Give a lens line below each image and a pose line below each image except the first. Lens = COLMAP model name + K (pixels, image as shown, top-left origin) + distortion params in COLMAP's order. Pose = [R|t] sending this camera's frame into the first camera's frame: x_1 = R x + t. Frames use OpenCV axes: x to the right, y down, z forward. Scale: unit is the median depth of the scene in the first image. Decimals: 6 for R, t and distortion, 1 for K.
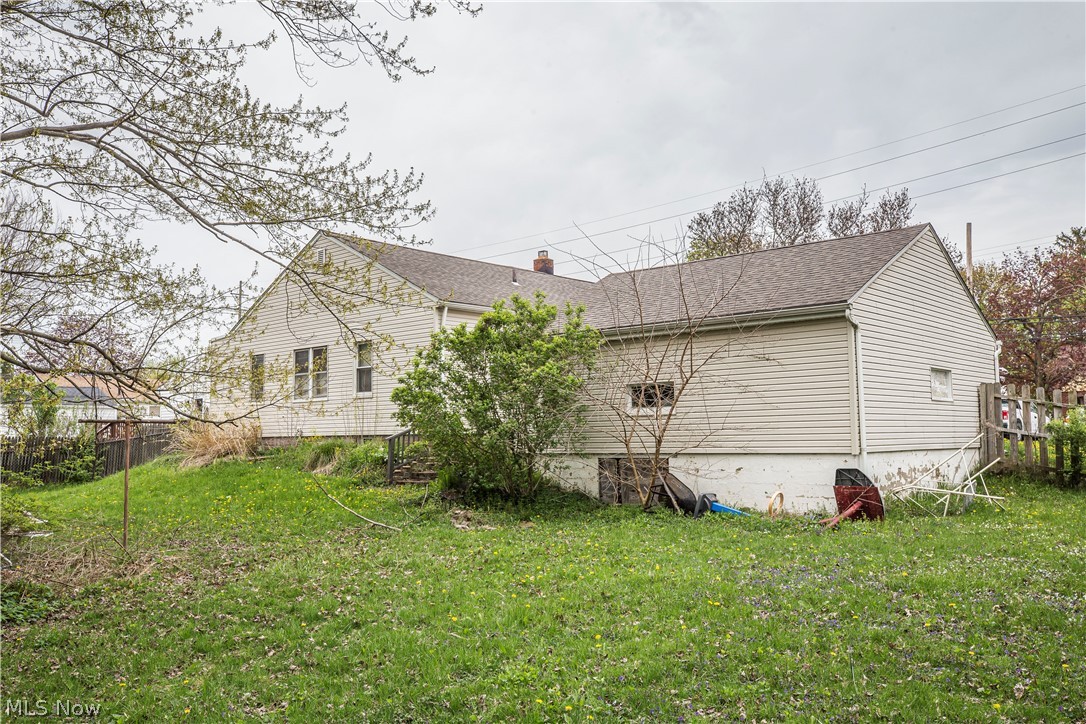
lens RADIAL K [[901.2, 0, 543.7], [0, 901.2, 363.6], [0, 0, 1]] dist [-0.004987, 0.012881]
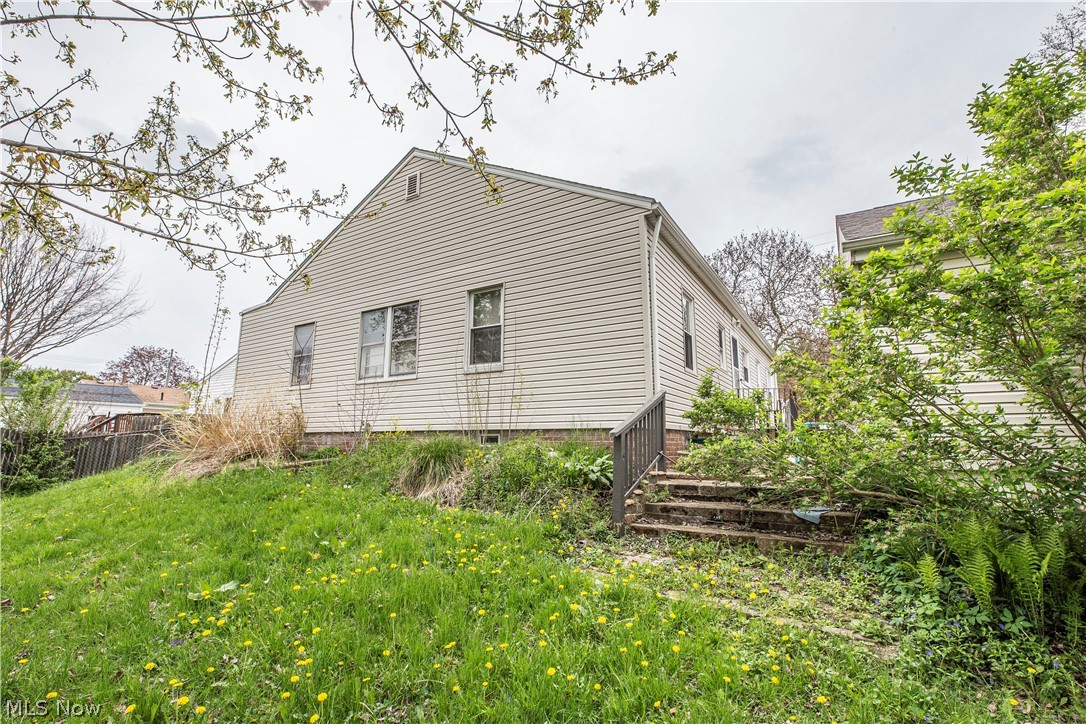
lens RADIAL K [[485.4, 0, 542.6], [0, 485.4, 362.5], [0, 0, 1]] dist [0.002989, 0.000066]
pose [[0.983346, 0.046972, 0.175566, -0.232292], [-0.031811, 0.995595, -0.088195, 0.063755], [-0.178935, 0.081142, 0.980509, 0.685722]]
